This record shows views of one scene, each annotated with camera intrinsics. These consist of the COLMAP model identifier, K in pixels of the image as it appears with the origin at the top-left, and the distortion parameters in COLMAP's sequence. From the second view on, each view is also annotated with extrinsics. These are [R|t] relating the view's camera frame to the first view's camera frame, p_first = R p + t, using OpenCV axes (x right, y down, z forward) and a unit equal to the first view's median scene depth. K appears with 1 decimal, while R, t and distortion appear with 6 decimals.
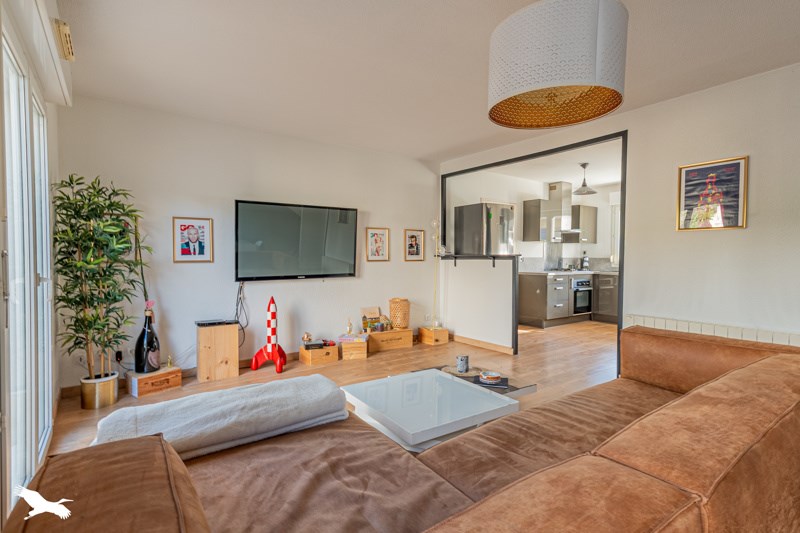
lens RADIAL K [[386.2, 0, 398.6], [0, 386.2, 263.7], [0, 0, 1]] dist [0.005958, 0.001229]
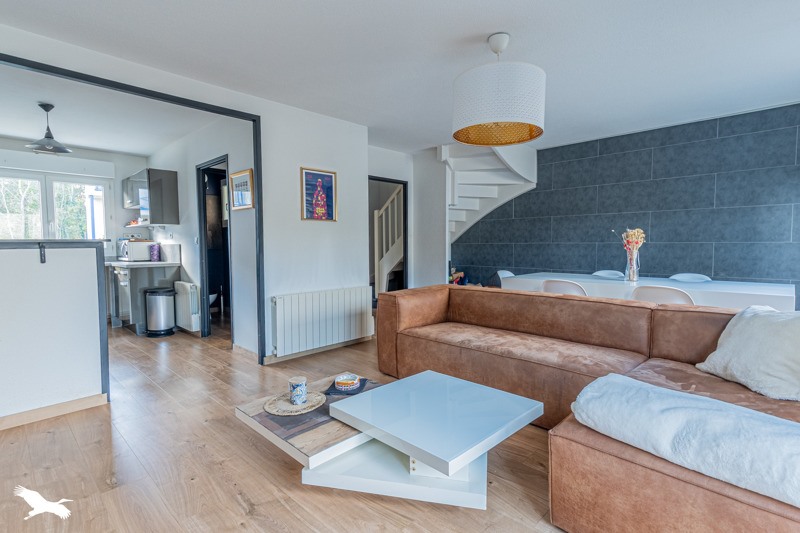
lens RADIAL K [[386.2, 0, 402.0], [0, 386.2, 264.7], [0, 0, 1]] dist [0.005958, 0.001229]
pose [[-0.172544, -0.062098, 0.983042, -0.543183], [0.024358, 0.997437, 0.067283, -0.018585], [-0.984701, 0.035555, -0.170589, 0.907578]]
